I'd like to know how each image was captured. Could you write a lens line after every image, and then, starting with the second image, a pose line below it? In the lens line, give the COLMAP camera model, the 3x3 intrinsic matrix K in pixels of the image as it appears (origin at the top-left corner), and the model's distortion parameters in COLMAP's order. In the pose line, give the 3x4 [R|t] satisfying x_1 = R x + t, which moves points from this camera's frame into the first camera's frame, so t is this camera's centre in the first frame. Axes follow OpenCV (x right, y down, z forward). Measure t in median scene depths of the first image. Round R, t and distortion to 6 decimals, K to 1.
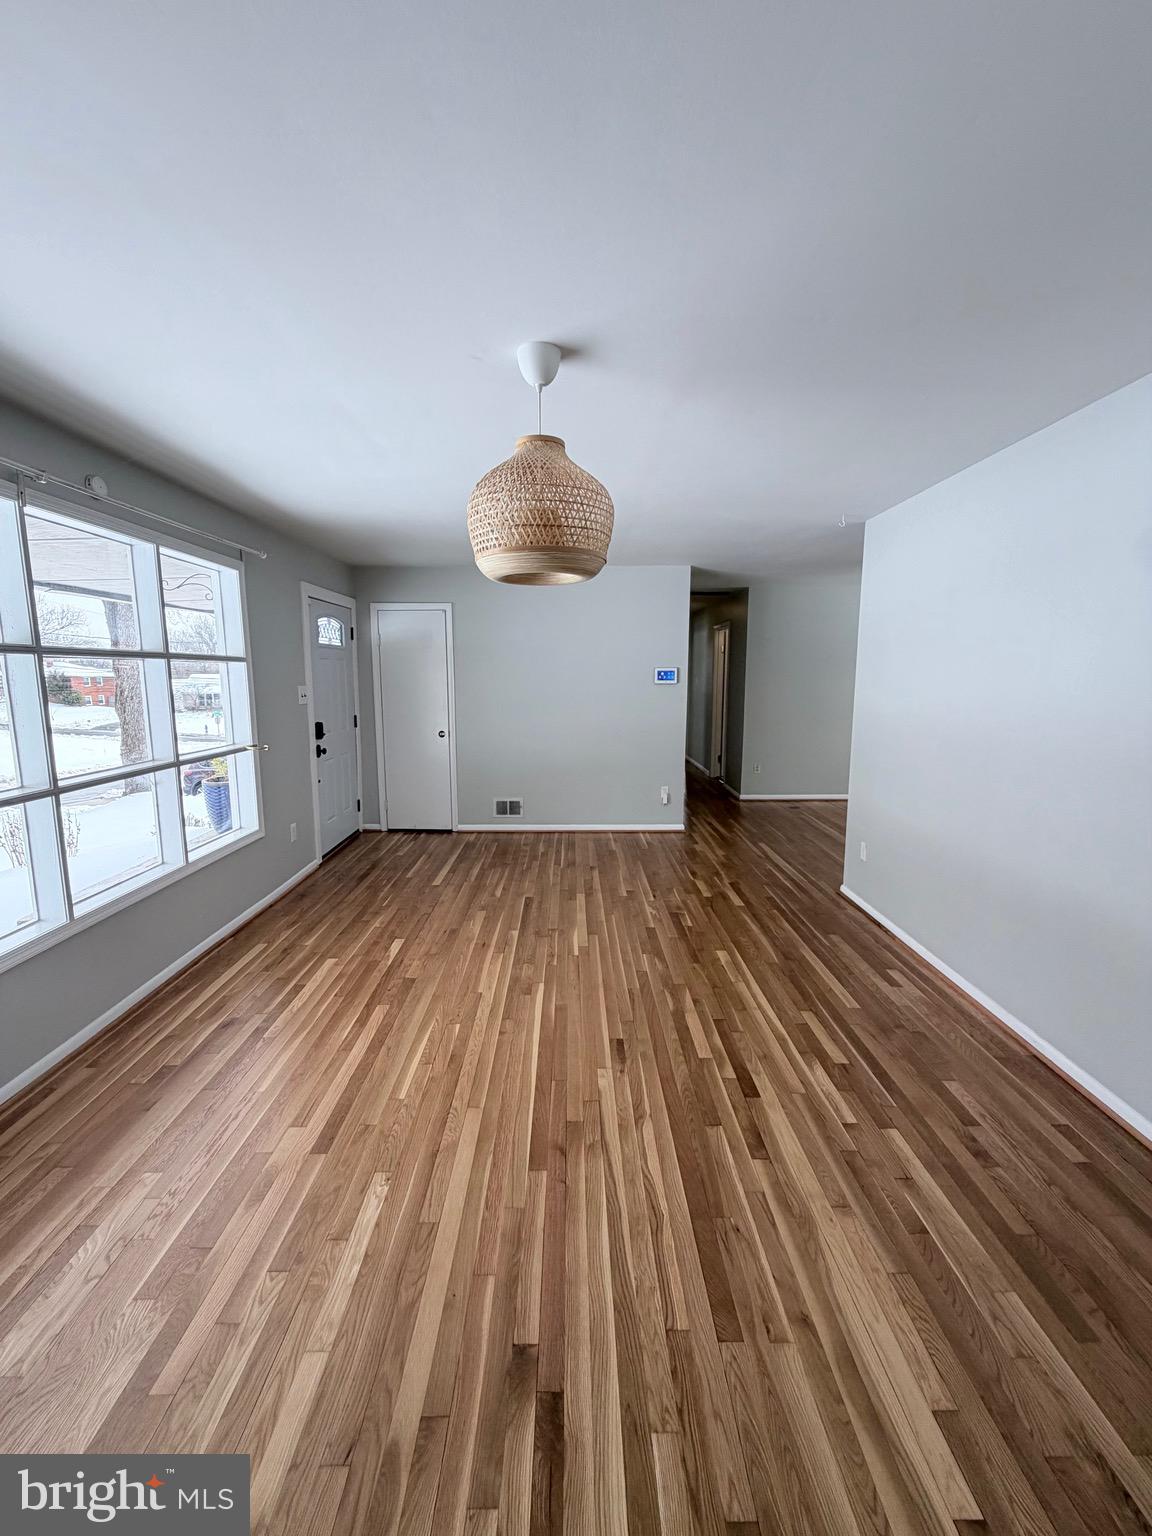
lens RADIAL K [[610.0, 0, 575.7], [0, 610.0, 761.7], [0, 0, 1]] dist [-0.001542, 0.000146]
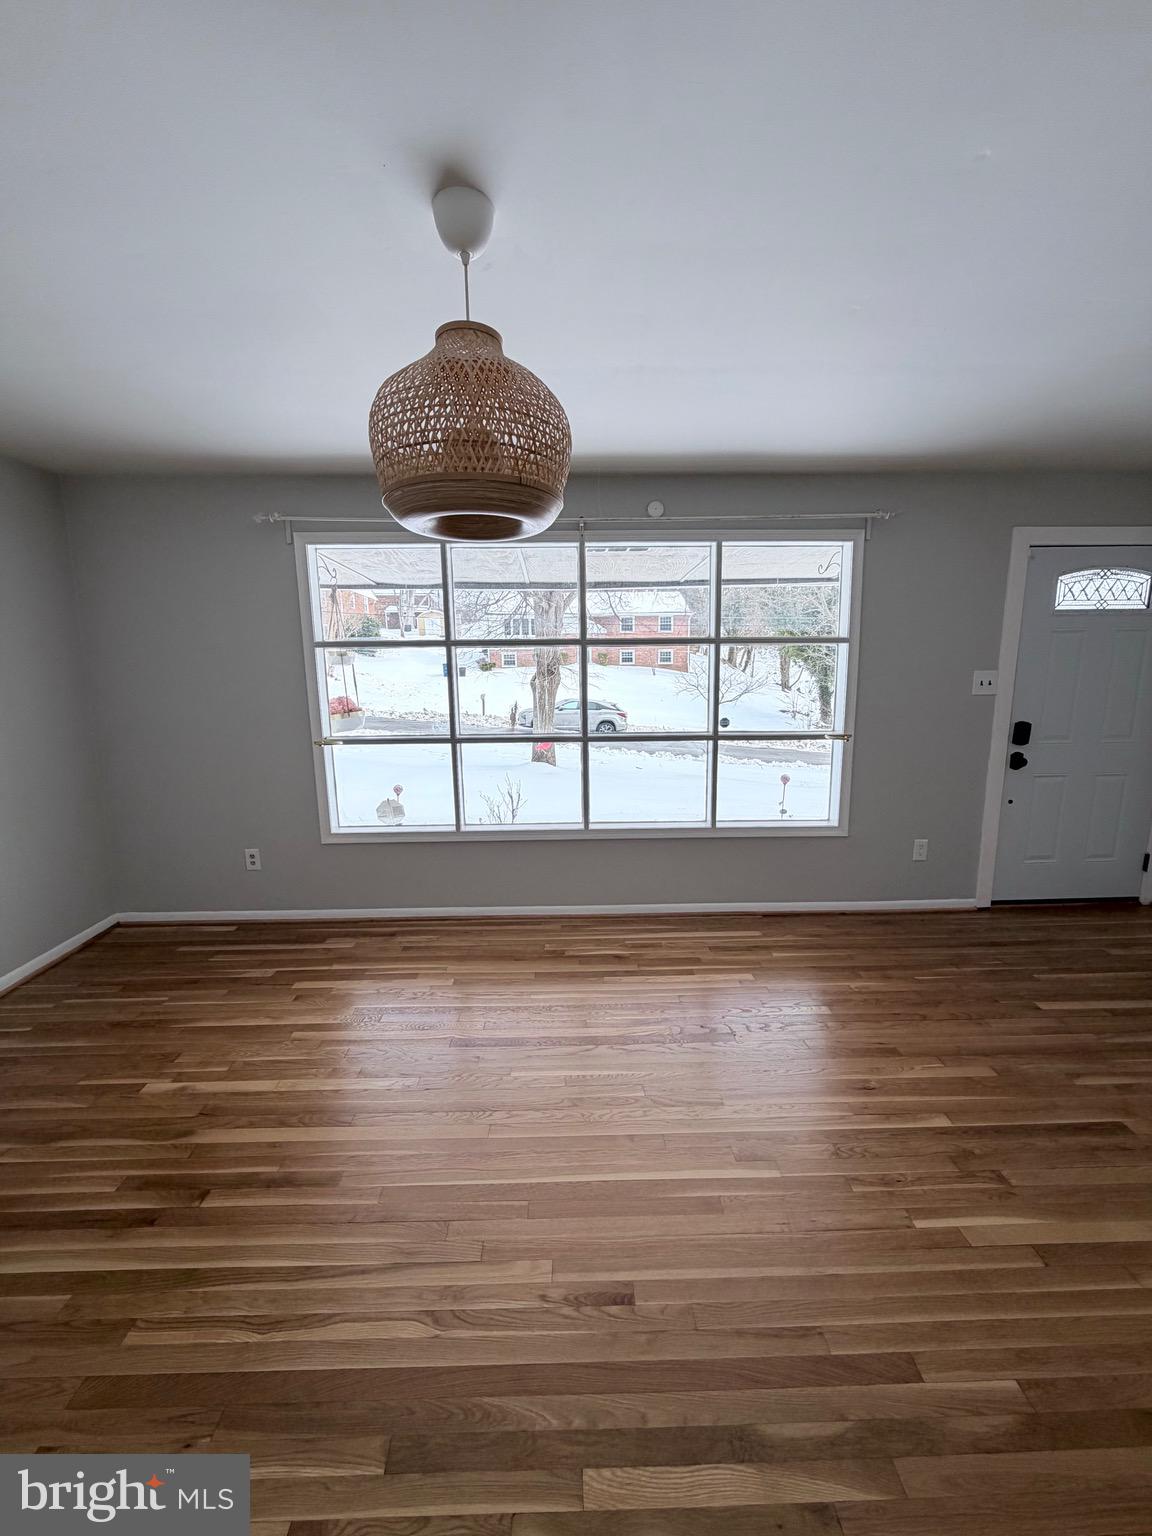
lens RADIAL K [[610.0, 0, 575.7], [0, 610.0, 761.7], [0, 0, 1]] dist [-0.001542, 0.000146]
pose [[0.013286, 0.163342, -0.986480, 0.397503], [-0.132499, 0.978155, 0.160179, -0.086770], [0.991094, 0.128580, 0.034638, 0.622636]]
